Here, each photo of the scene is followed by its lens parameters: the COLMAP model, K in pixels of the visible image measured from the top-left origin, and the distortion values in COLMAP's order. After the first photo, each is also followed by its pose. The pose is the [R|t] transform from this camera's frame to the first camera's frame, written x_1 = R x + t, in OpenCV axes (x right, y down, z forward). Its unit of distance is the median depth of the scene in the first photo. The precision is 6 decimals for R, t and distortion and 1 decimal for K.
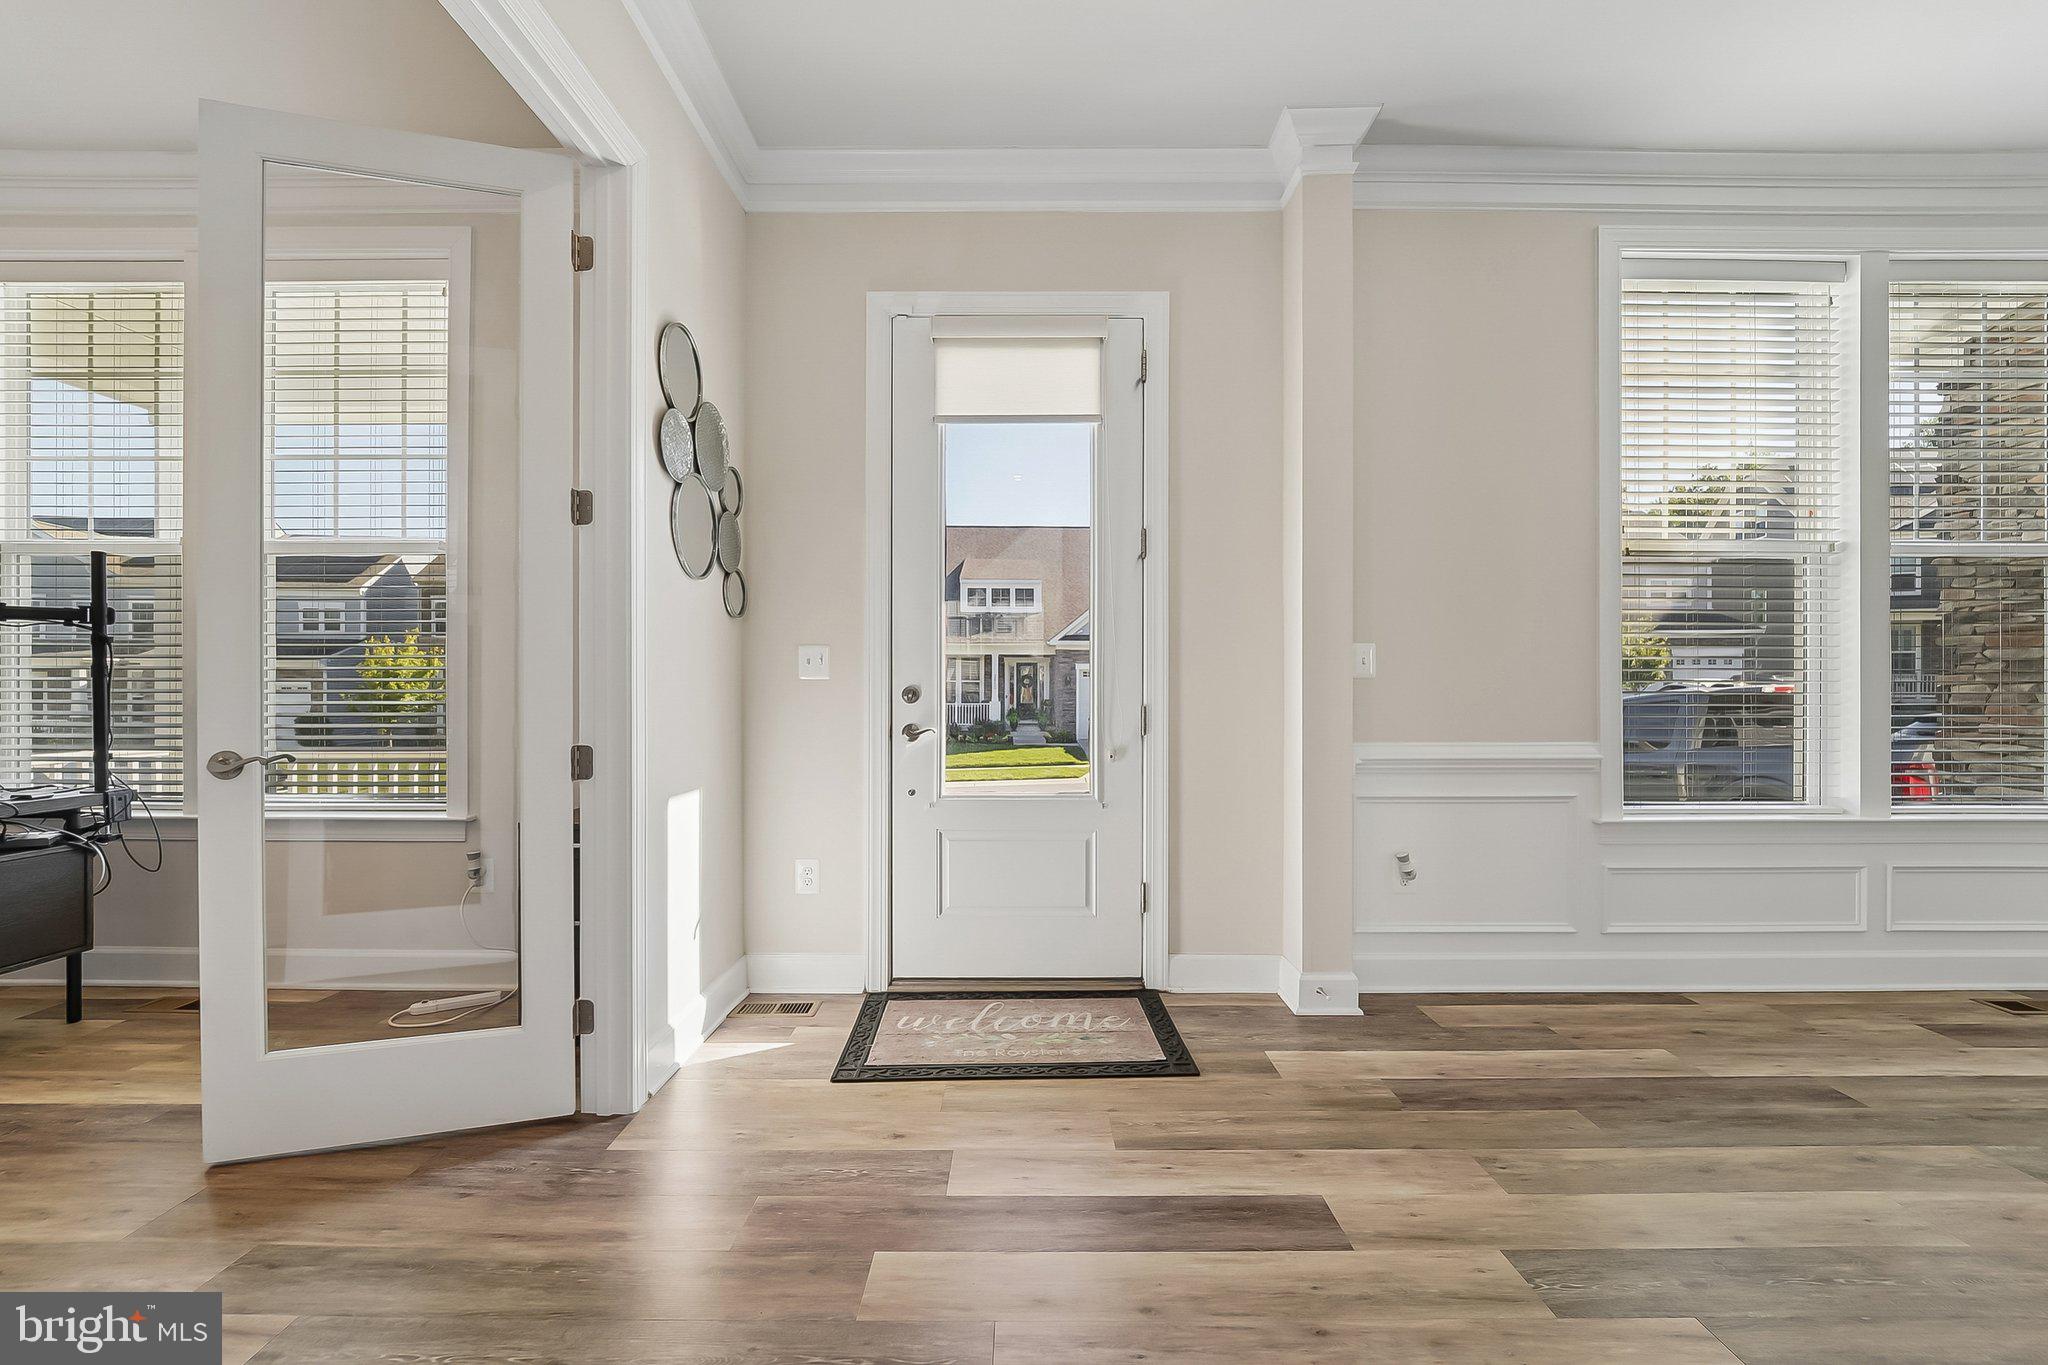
lens RADIAL K [[864.3, 0, 1019.0], [0, 864.3, 691.8], [0, 0, 1]] dist [-0.006273, -0.000152]
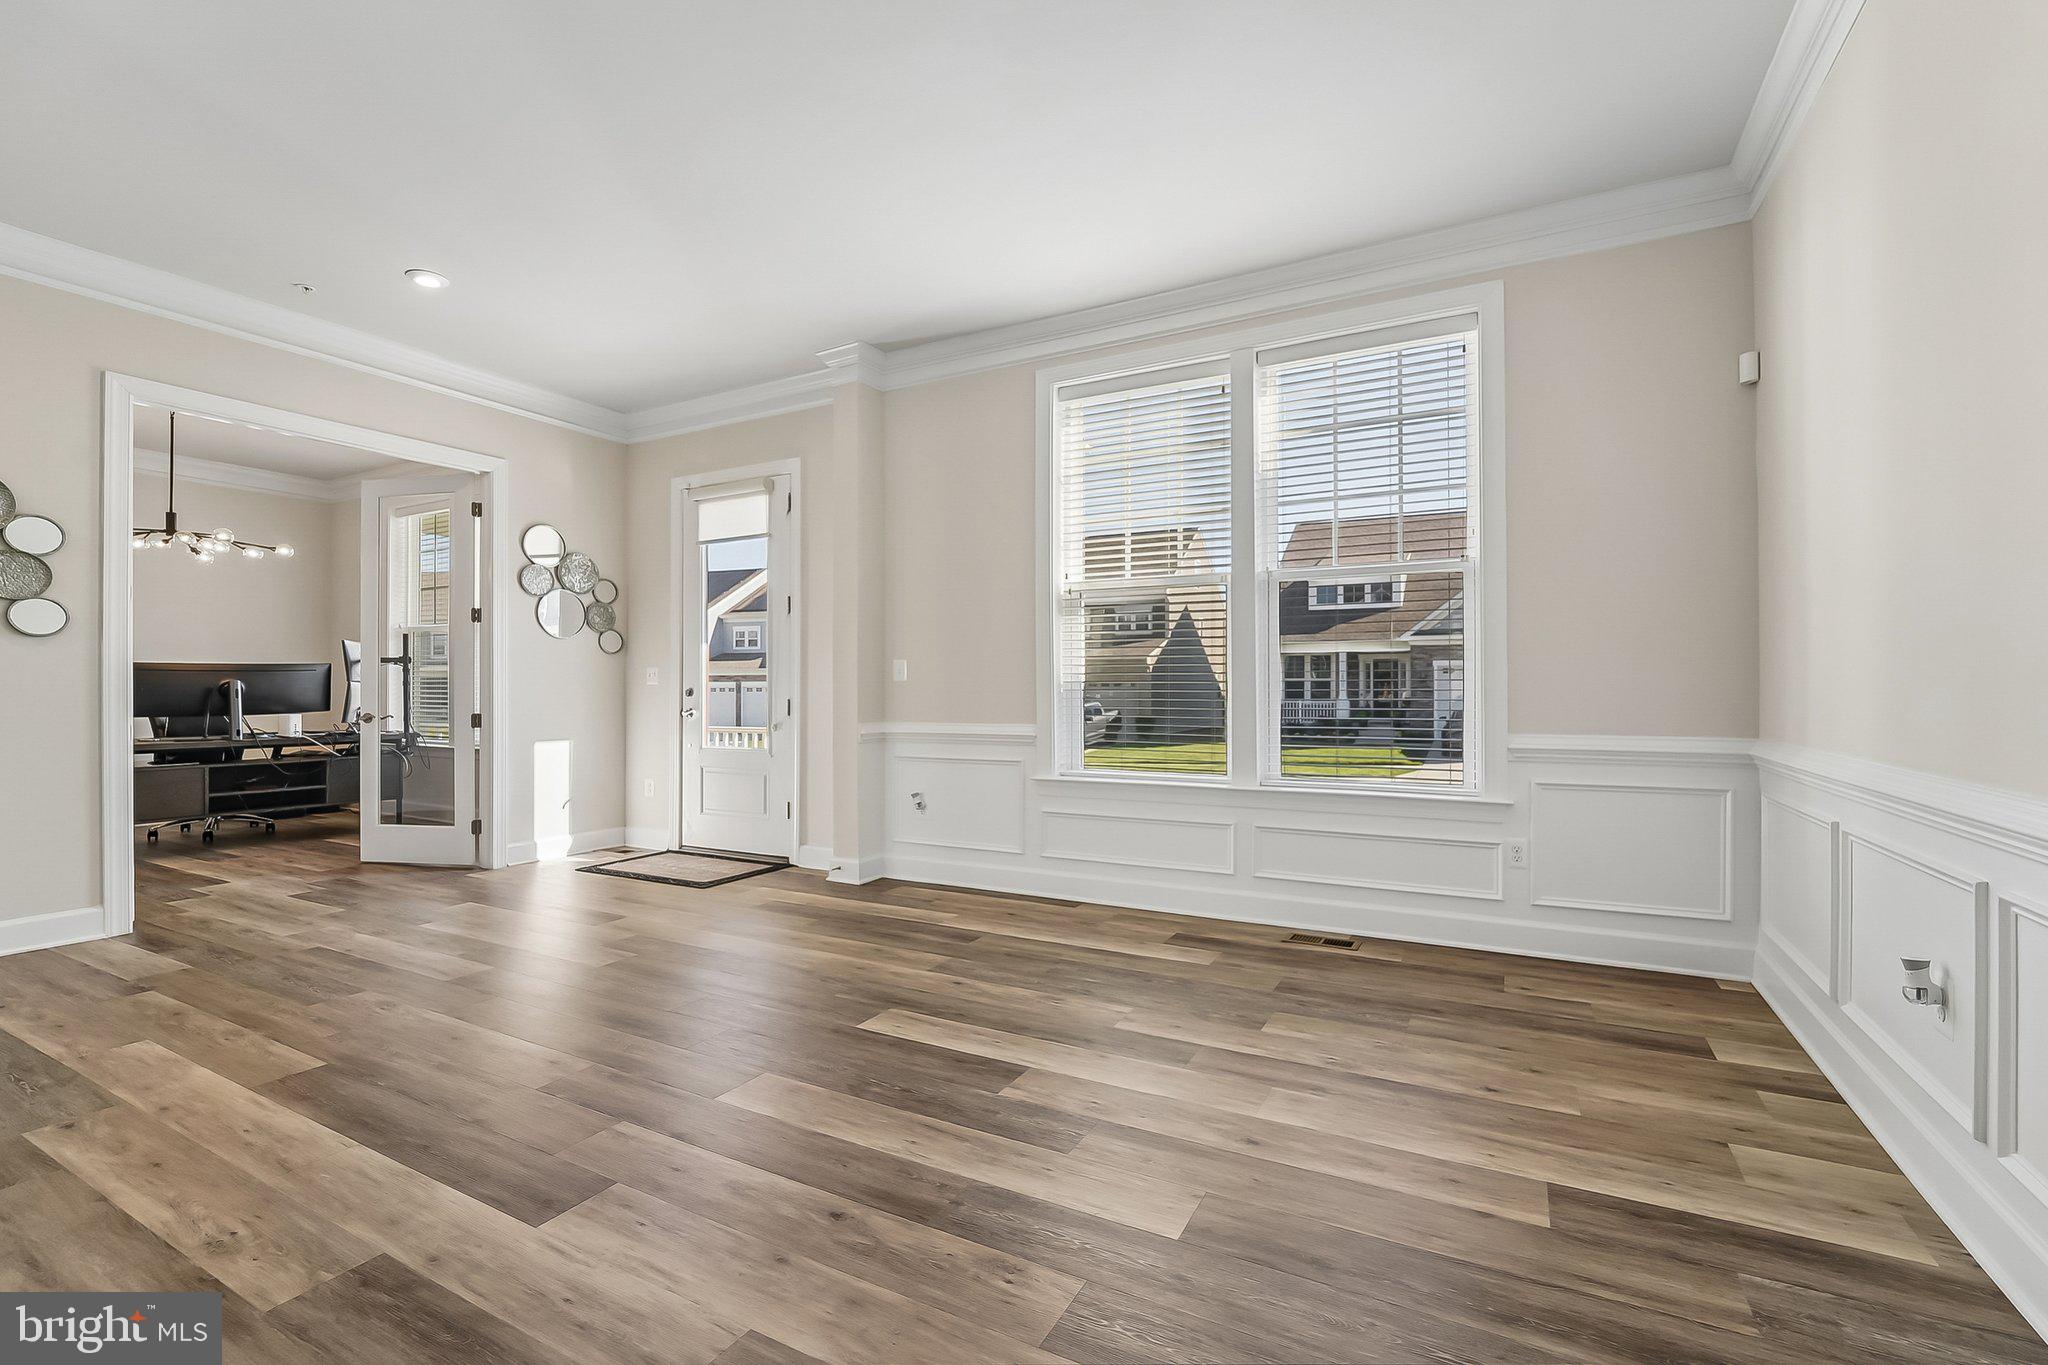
lens RADIAL K [[834.1, 0, 1035.3], [0, 834.1, 680.9], [0, 0, 1]] dist [-0.001443, 0.000096]
pose [[0.897953, -0.006659, -0.440040, 1.510861], [0.001843, 0.999934, -0.011370, 0.000206], [0.440087, 0.009398, 0.897906, -0.317761]]
